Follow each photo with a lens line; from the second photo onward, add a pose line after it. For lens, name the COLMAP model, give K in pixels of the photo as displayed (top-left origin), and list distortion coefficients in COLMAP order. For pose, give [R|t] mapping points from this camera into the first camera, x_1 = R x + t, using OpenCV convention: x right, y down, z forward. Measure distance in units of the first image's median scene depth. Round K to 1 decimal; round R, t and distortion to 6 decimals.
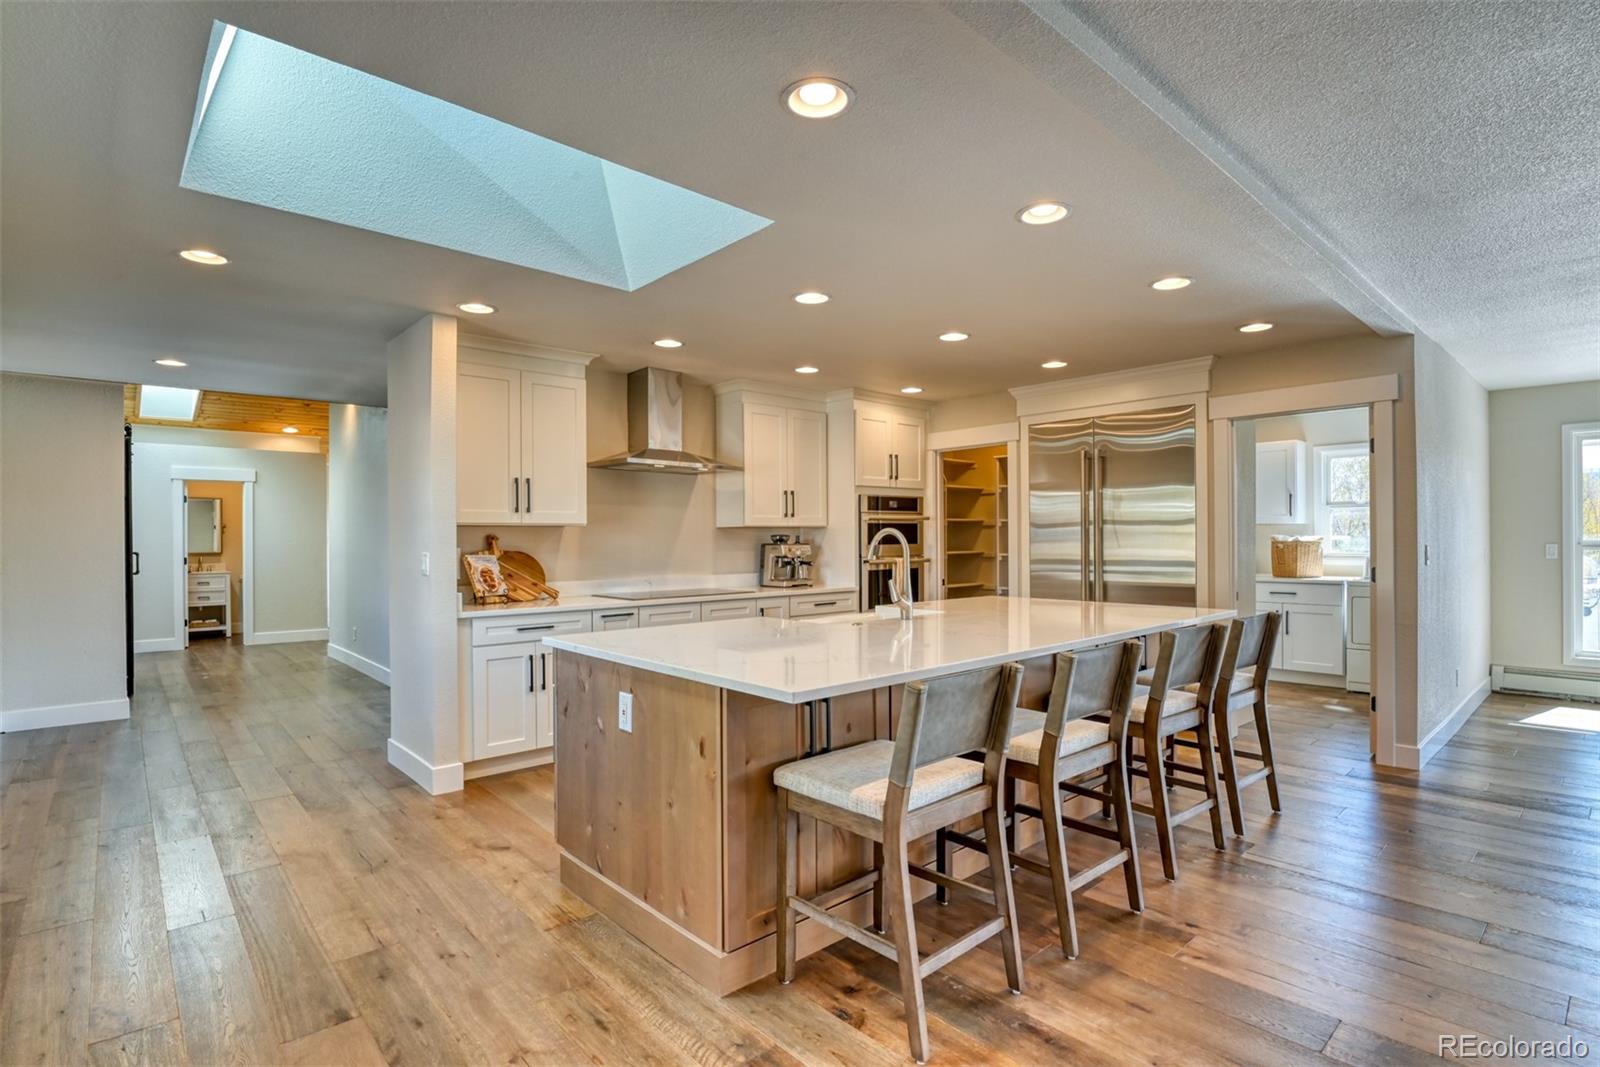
lens RADIAL K [[779.5, 0, 807.9], [0, 779.5, 535.2], [0, 0, 1]] dist [-0.017981, -0.000825]
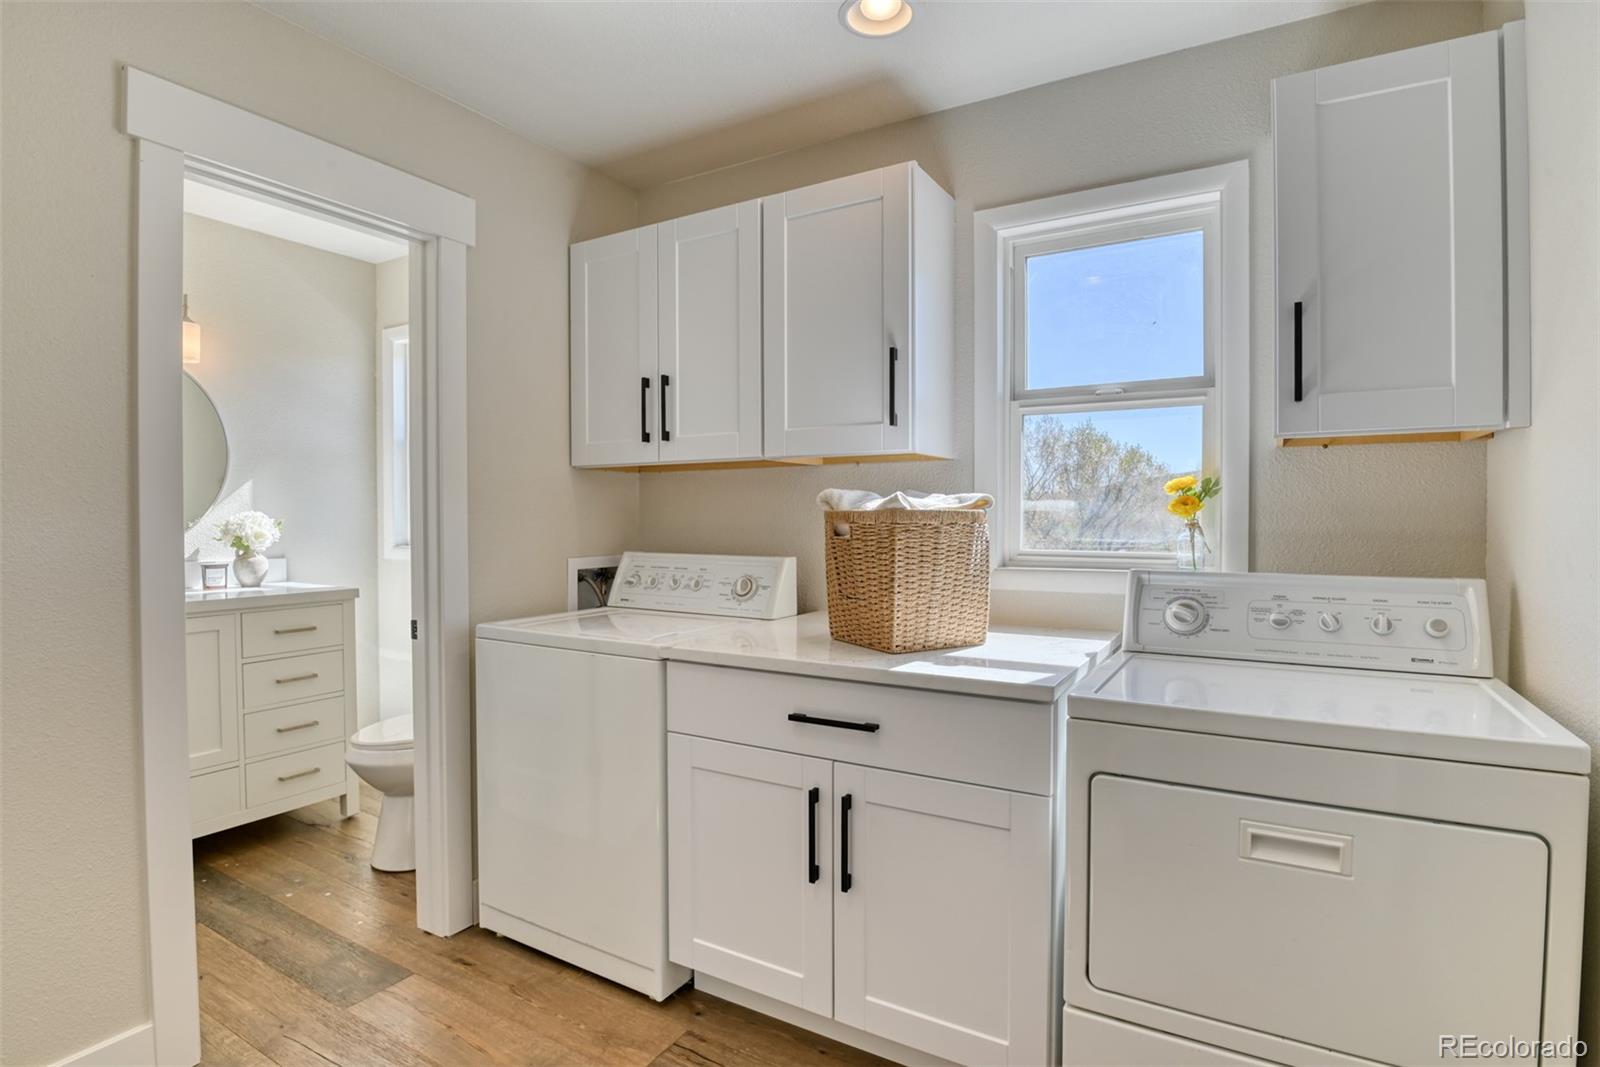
lens RADIAL K [[779.5, 0, 798.2], [0, 779.5, 534.9], [0, 0, 1]] dist [-0.017981, -0.000825]
pose [[0.961108, -0.003162, 0.276154, 0.524988], [-0.000612, 0.999908, 0.013576, 0.011888], [-0.276171, -0.013217, 0.961018, 0.754412]]
